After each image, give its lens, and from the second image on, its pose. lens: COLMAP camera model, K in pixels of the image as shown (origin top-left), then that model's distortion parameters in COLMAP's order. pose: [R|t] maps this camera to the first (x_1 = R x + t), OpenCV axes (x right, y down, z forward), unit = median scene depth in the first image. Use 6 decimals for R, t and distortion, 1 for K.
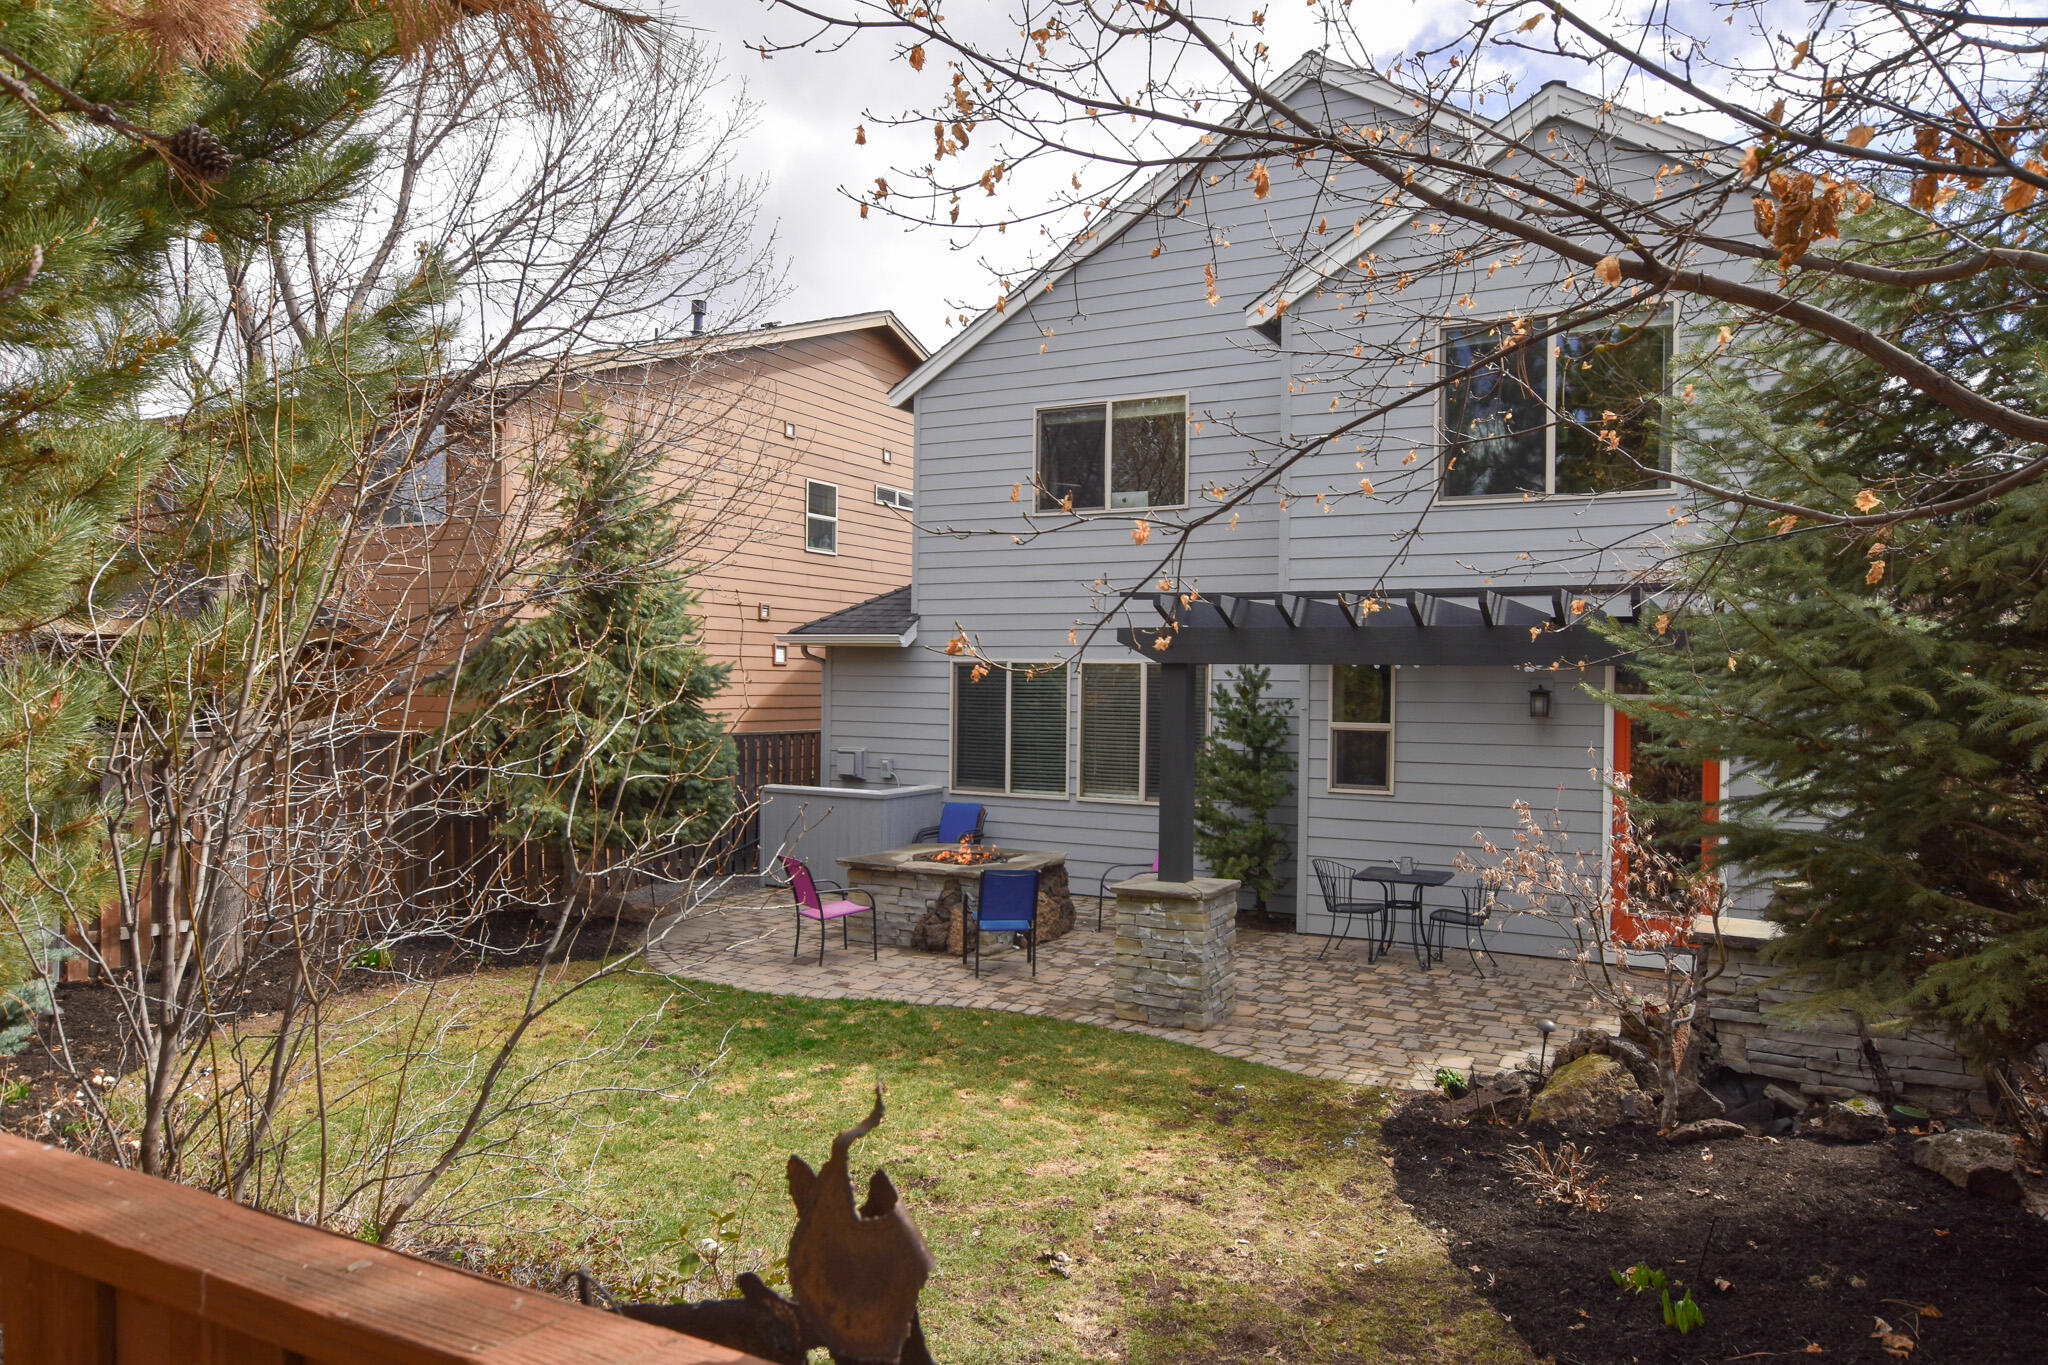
lens RADIAL K [[1335.1, 0, 1037.0], [0, 1335.1, 677.6], [0, 0, 1]] dist [-0.010293, -0.000621]
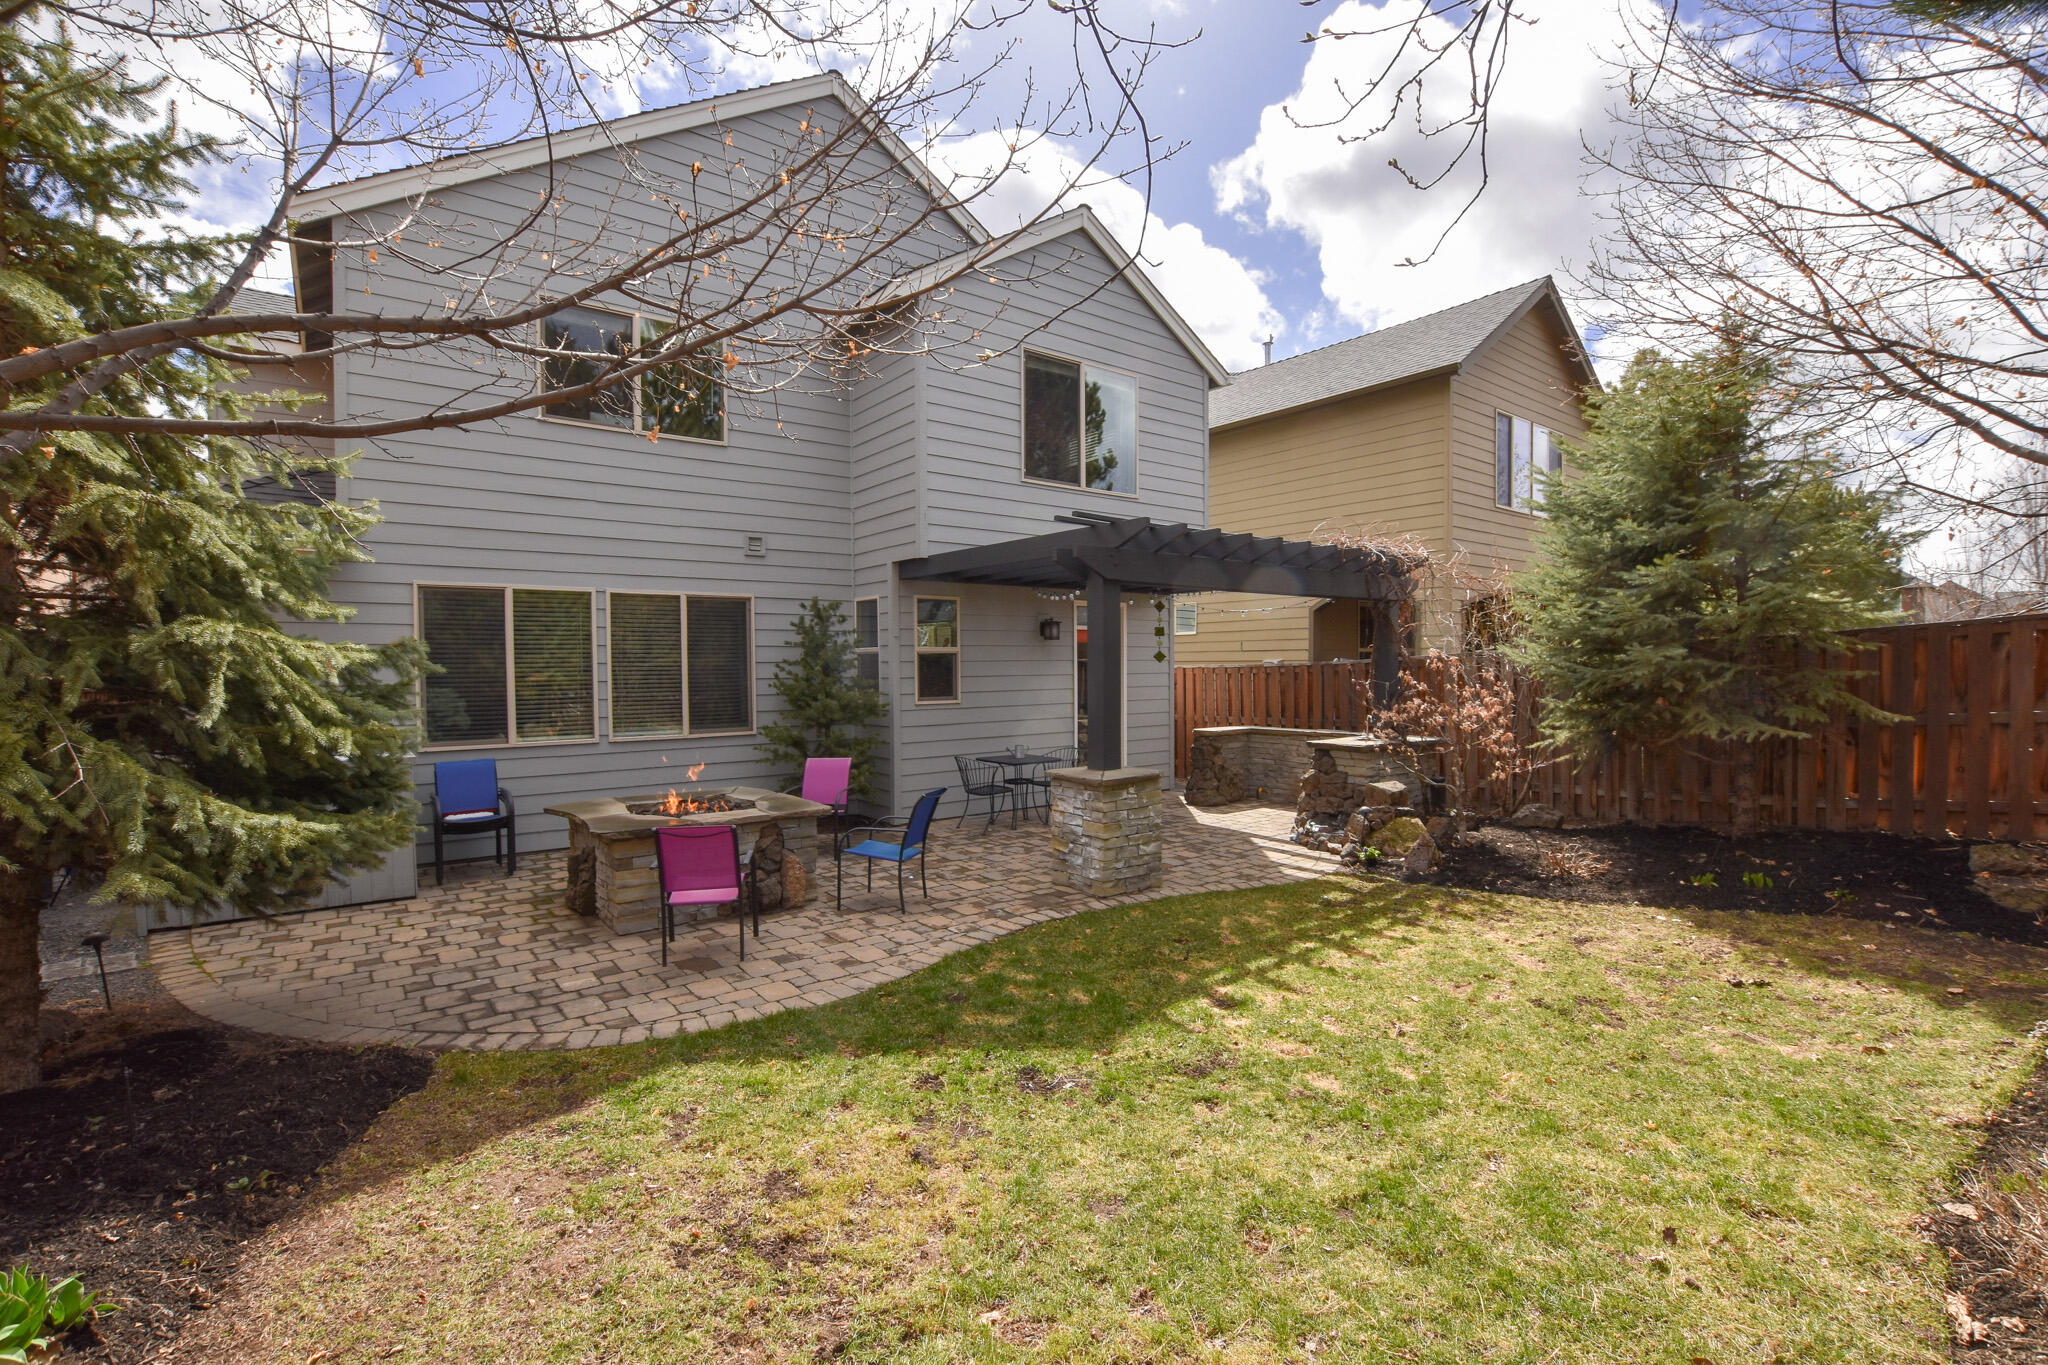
lens RADIAL K [[901.8, 0, 1024.0], [0, 901.8, 682.5], [0, 0, 1]] dist [-0.042412, -0.000025]
pose [[0.412972, -0.036290, 0.910021, -0.653524], [0.009861, 0.999325, 0.035376, 0.051224], [-0.910690, -0.005636, 0.413051, 0.770220]]
